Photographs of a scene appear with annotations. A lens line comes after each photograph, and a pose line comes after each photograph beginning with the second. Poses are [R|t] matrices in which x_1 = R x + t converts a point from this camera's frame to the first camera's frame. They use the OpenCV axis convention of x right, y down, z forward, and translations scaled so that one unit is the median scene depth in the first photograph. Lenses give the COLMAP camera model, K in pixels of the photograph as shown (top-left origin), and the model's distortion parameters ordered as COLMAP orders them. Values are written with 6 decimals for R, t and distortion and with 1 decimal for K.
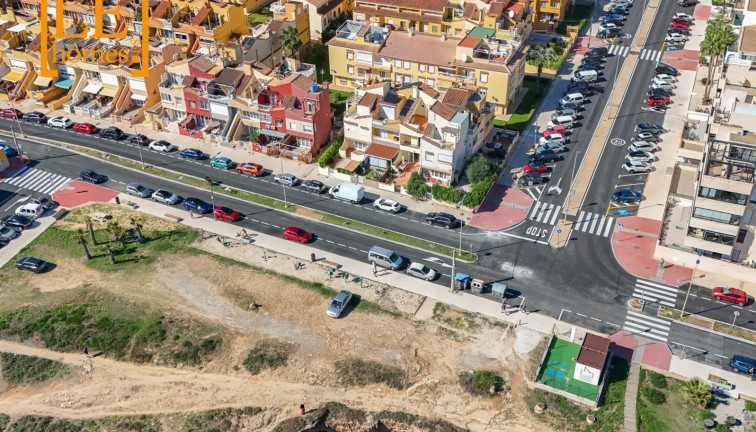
lens RADIAL K [[735.0, 0, 378.0], [0, 735.0, 216.0], [0, 0, 1]] dist [0.125028, -0.242470]
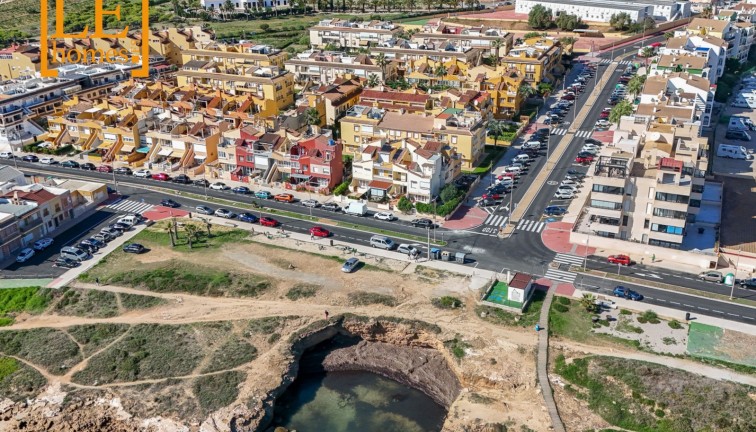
lens RADIAL K [[735.0, 0, 378.0], [0, 735.0, 216.0], [0, 0, 1]] dist [0.125028, -0.242470]
pose [[0.999999, -0.001687, 0.000179, 0.001578], [0.001689, 0.980275, -0.197632, 0.256397], [0.000158, 0.197632, 0.980276, -0.361587]]
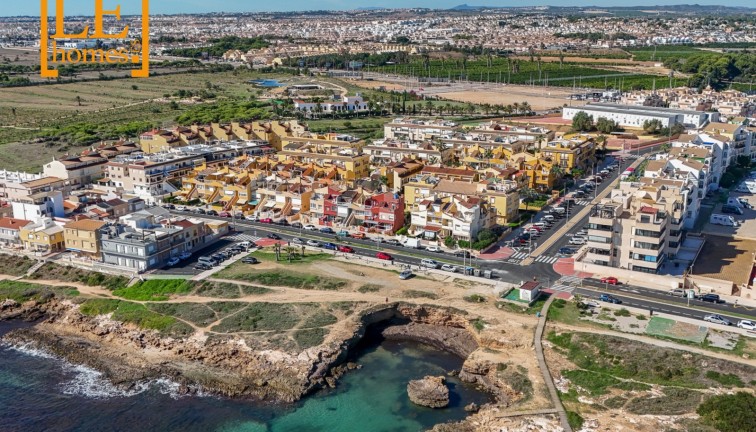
lens RADIAL K [[735.0, 0, 378.0], [0, 735.0, 216.0], [0, 0, 1]] dist [0.125028, -0.242470]
pose [[0.995005, 0.033823, -0.093918, 0.044260], [-0.064138, 0.937562, -0.341854, 0.534970], [0.076492, 0.346171, 0.935048, -0.741097]]
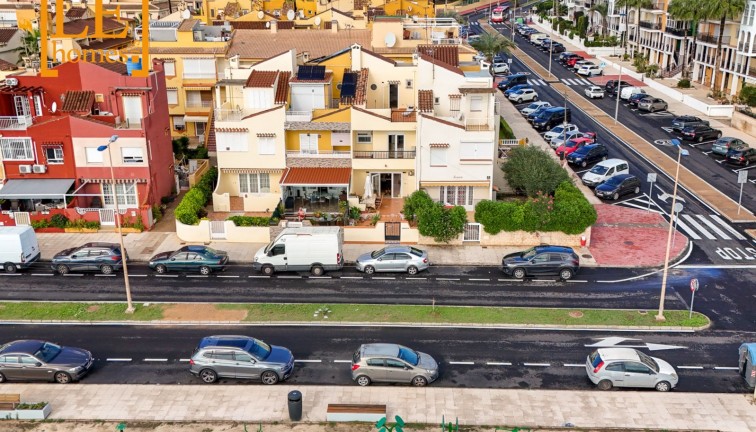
lens RADIAL K [[735.0, 0, 378.0], [0, 735.0, 216.0], [0, 0, 1]] dist [0.125028, -0.242470]
pose [[0.915913, -0.119951, 0.383034, -0.145557], [0.225201, 0.943515, -0.243030, 0.057260], [-0.332246, 0.308854, 0.891191, 0.625396]]
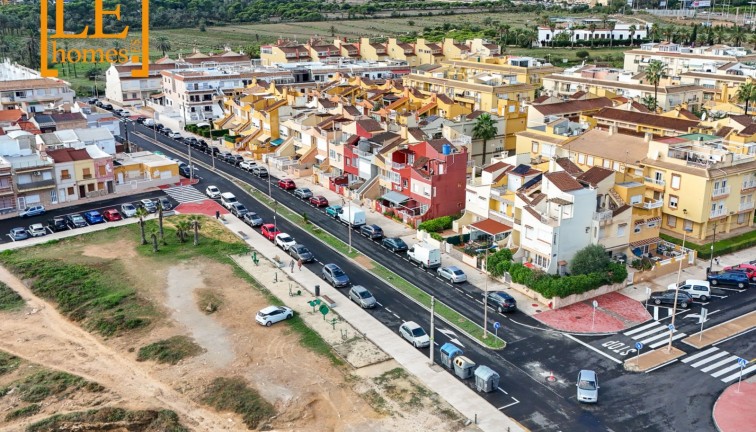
lens RADIAL K [[735.0, 0, 378.0], [0, 735.0, 216.0], [0, 0, 1]] dist [0.125028, -0.242470]
pose [[0.828448, 0.173999, -0.532352, 0.348083], [-0.326003, 0.922710, -0.205740, 0.113069], [0.455408, 0.343993, 0.821141, 0.296541]]
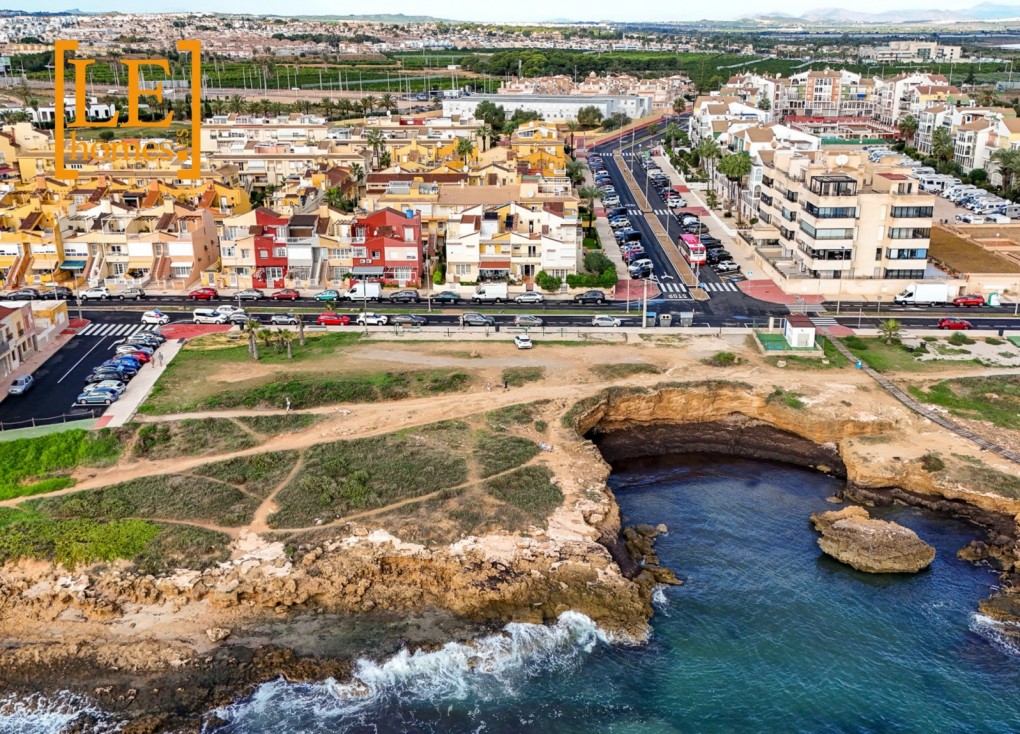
lens RADIAL K [[997.6, 0, 510.0], [0, 997.6, 367.0], [0, 0, 1]] dist [0.128160, -0.263276]
pose [[0.921785, -0.116938, 0.369647, -0.504910], [0.219375, 0.943437, -0.248597, 0.390311], [-0.319668, 0.310244, 0.895299, -0.147110]]
